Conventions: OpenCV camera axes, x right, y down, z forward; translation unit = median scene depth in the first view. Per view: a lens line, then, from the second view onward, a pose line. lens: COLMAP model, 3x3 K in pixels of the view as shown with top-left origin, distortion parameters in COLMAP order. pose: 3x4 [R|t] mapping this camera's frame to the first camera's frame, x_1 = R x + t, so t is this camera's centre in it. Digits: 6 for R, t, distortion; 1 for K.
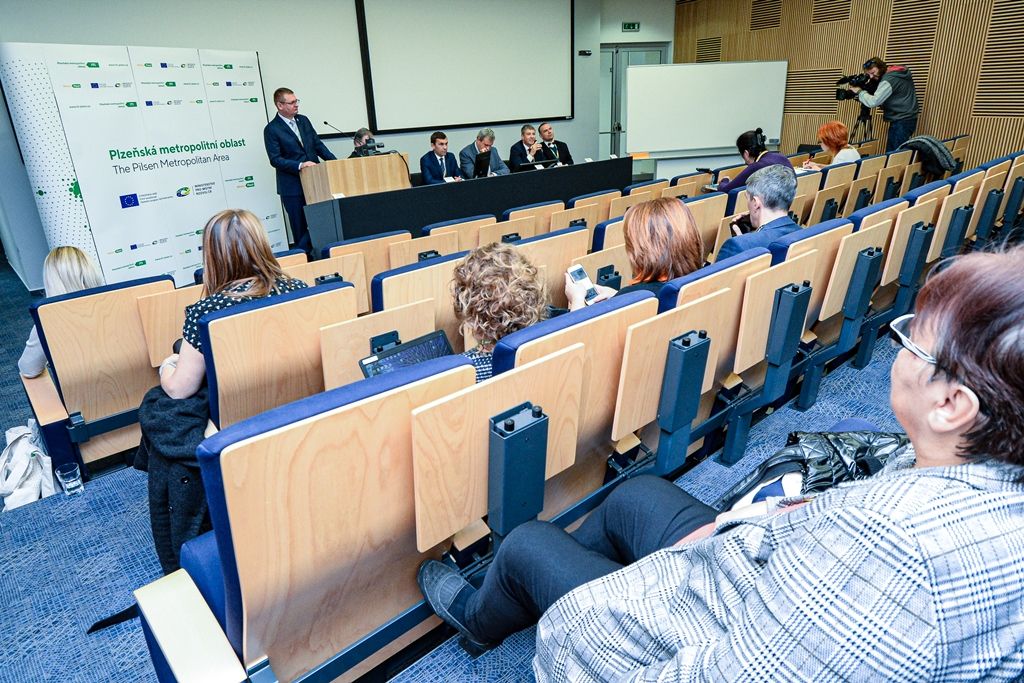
lens RADIAL K [[639.3, 0, 512.0], [0, 639.3, 341.5], [0, 0, 1]] dist [0.018876, -0.030853]
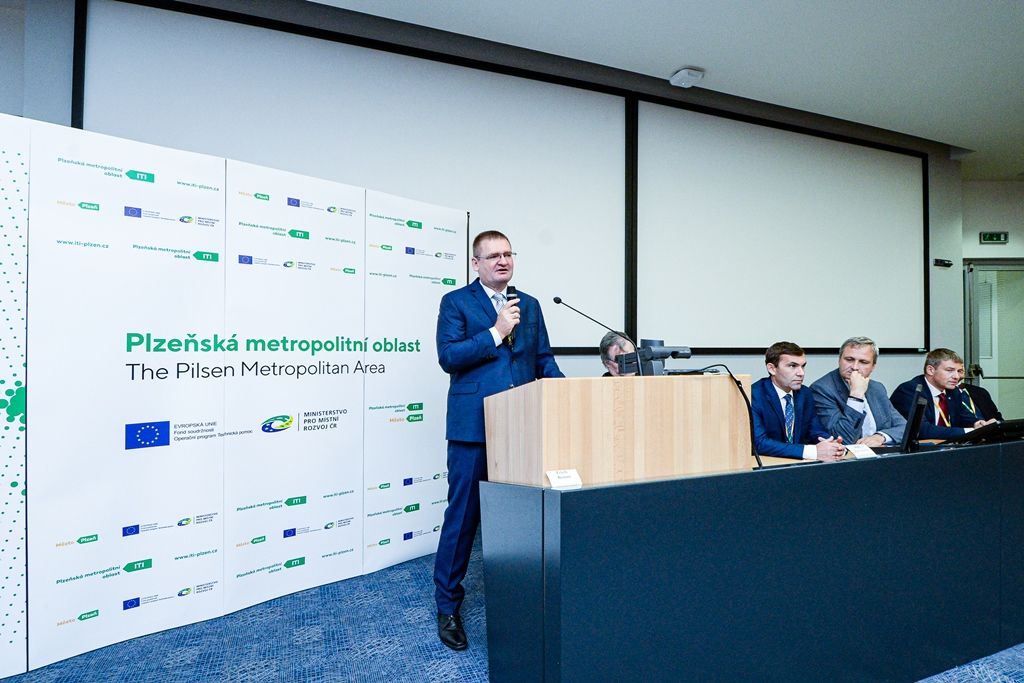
lens RADIAL K [[535.9, 0, 512.0], [0, 535.9, 341.5], [0, 0, 1]] dist [0.015088, -0.027818]
pose [[0.933020, 0.033295, -0.358281, -0.174708], [-0.163051, 0.926736, -0.338488, -0.172987], [0.320762, 0.374235, 0.870092, 0.636035]]
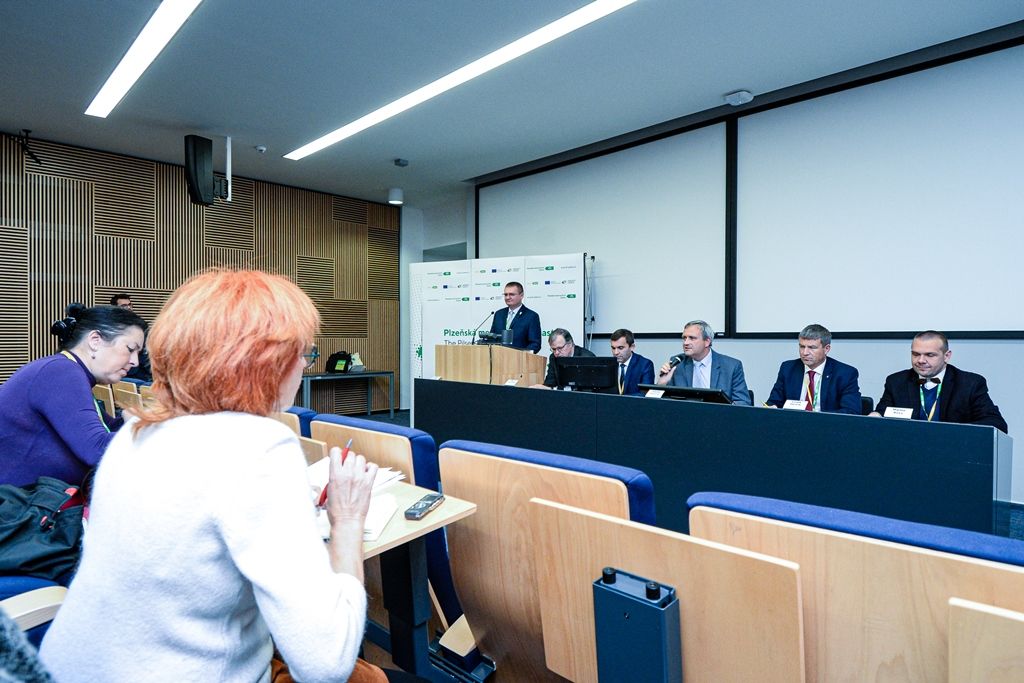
lens RADIAL K [[588.5, 0, 548.7], [0, 588.5, 343.4], [0, 0, 1]] dist [-0.027391, -0.000712]
pose [[0.068402, 0.049657, -0.996421, 0.590032], [-0.361398, 0.932160, 0.021645, -0.329500], [0.929899, 0.358624, 0.081708, 0.965742]]
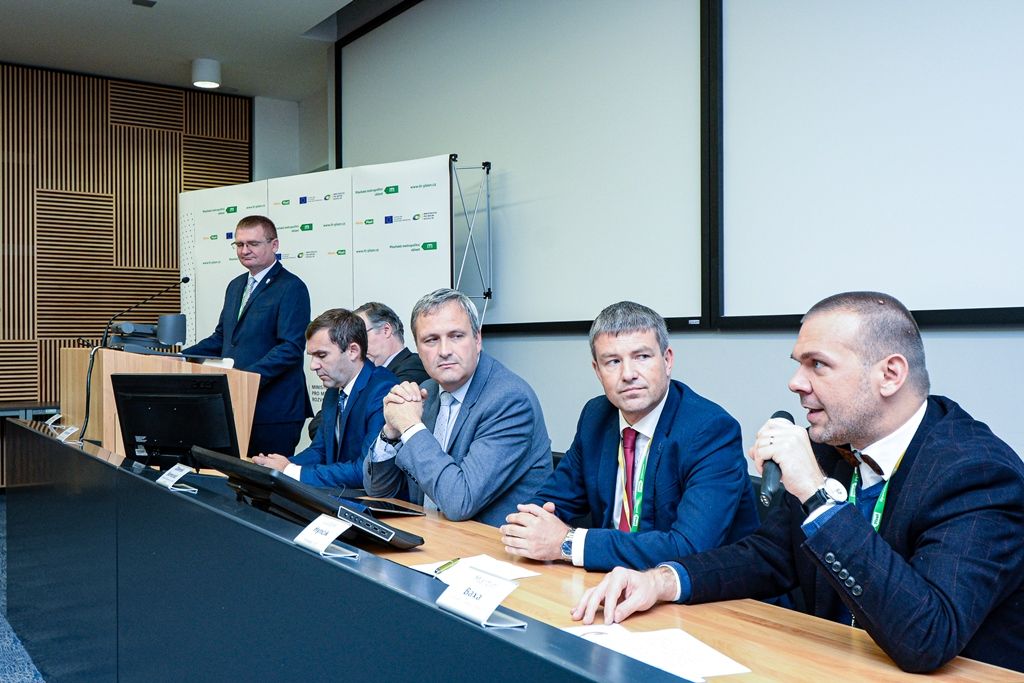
lens RADIAL K [[984.4, 0, 529.0], [0, 984.4, 339.5], [0, 0, 1]] dist [0.006466, 0.006044]
pose [[-0.132337, 0.042149, -0.990308, 0.375076], [-0.345633, 0.934424, 0.085958, -0.423922], [0.928991, 0.353659, -0.109091, 1.249090]]
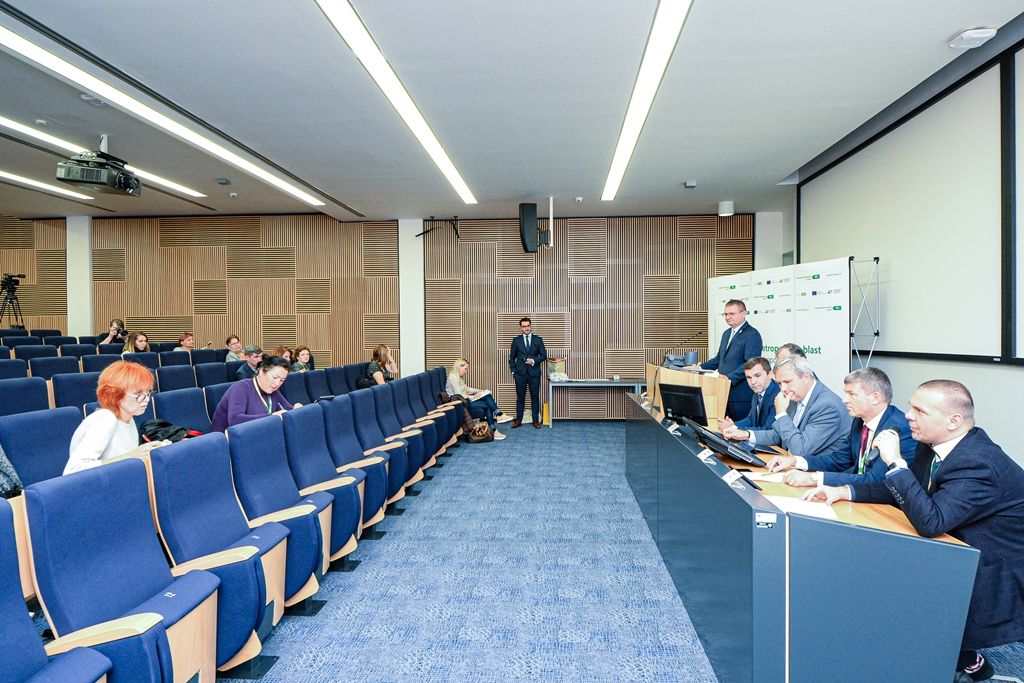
lens RADIAL K [[605.3, 0, 512.0], [0, 605.3, 341.5], [0, 0, 1]] dist [0.002475, -0.027910]
pose [[-0.733929, 0.052844, -0.677167, 0.541188], [-0.210003, 0.930467, 0.300217, -0.519539], [0.645946, 0.362545, -0.671799, 1.365618]]
